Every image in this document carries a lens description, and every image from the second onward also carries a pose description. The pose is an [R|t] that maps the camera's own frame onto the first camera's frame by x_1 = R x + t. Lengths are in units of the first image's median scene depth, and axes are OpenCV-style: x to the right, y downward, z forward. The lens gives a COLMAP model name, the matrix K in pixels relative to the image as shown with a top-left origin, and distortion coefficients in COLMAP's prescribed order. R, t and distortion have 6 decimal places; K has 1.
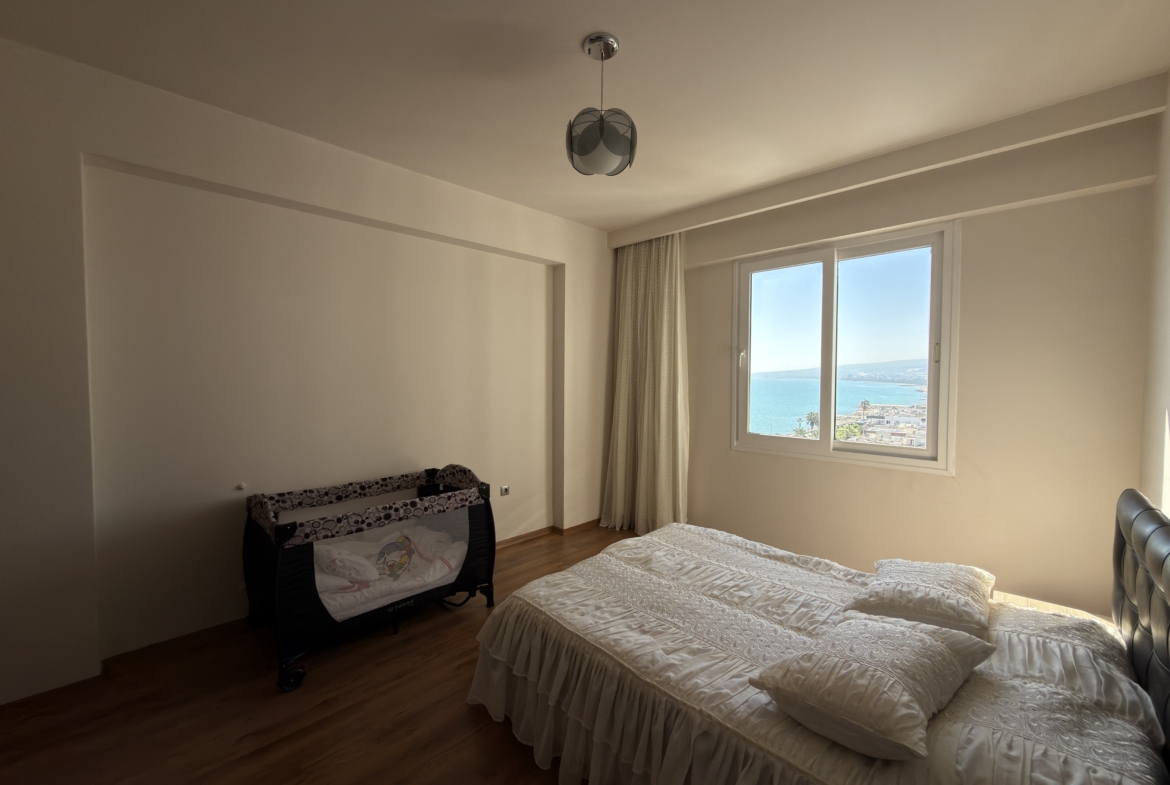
lens RADIAL K [[465.9, 0, 586.1], [0, 465.9, 391.9], [0, 0, 1]] dist [0.001704, -0.000170]
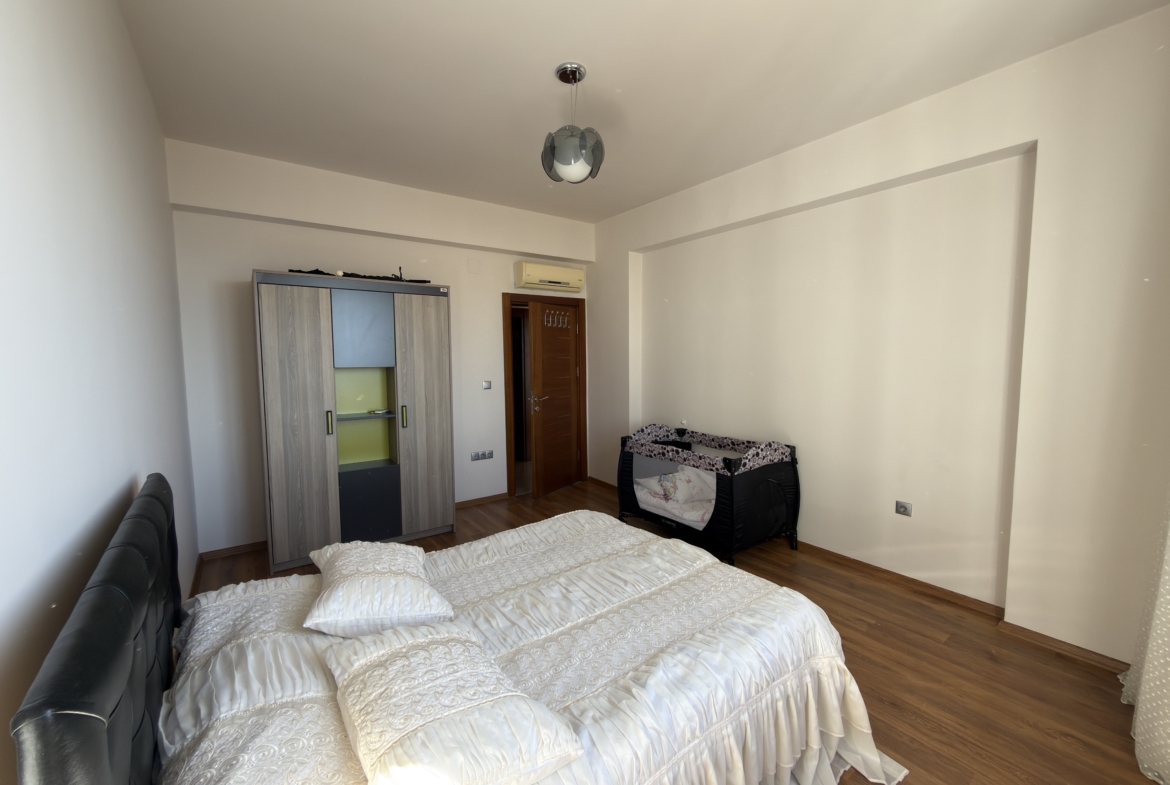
lens RADIAL K [[465.9, 0, 586.1], [0, 465.9, 391.9], [0, 0, 1]] dist [0.001704, -0.000170]
pose [[-0.149279, 0.076736, -0.985813, 0.877397], [-0.029679, 0.996187, 0.082038, -0.023964], [0.988350, 0.041505, -0.146433, 0.872179]]
